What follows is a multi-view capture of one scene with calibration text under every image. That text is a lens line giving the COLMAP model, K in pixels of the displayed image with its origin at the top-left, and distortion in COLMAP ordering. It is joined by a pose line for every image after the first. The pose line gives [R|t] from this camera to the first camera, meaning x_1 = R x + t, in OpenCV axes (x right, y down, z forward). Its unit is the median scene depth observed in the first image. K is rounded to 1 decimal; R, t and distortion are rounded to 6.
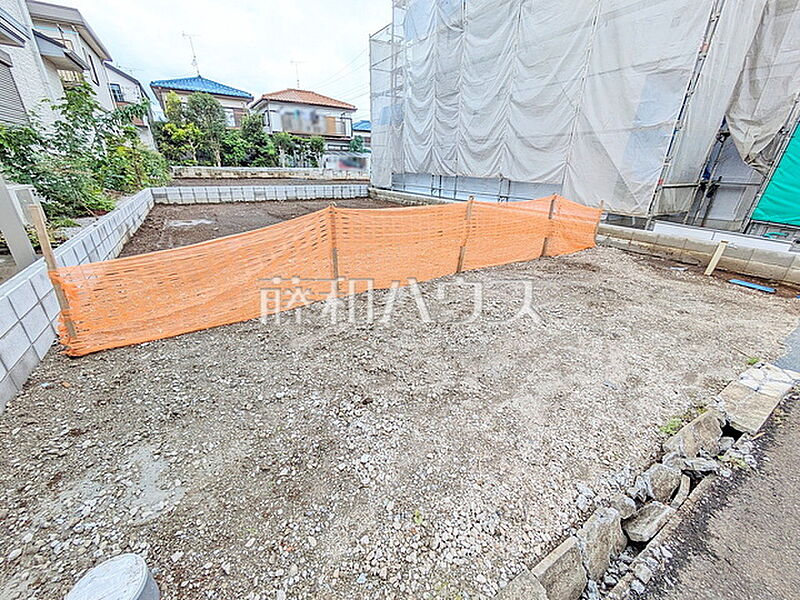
lens RADIAL K [[318.4, 0, 400.0], [0, 318.4, 300.0], [0, 0, 1]] dist [0.001356, 0.000725]
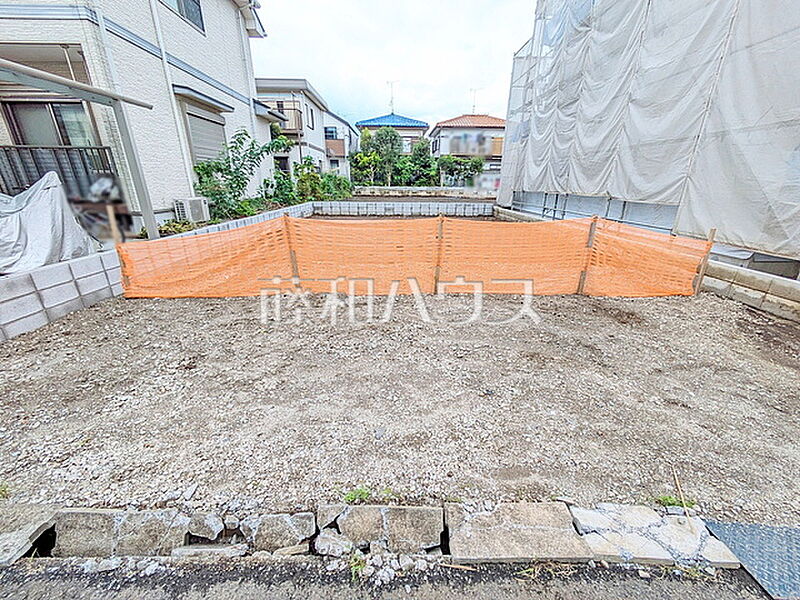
lens RADIAL K [[318.4, 0, 400.0], [0, 318.4, 300.0], [0, 0, 1]] dist [0.001356, 0.000725]
pose [[0.858291, 0.167260, -0.485141, 0.127027], [-0.193211, 0.981151, -0.003552, -0.010022], [0.475402, 0.096783, 0.874429, 0.031052]]
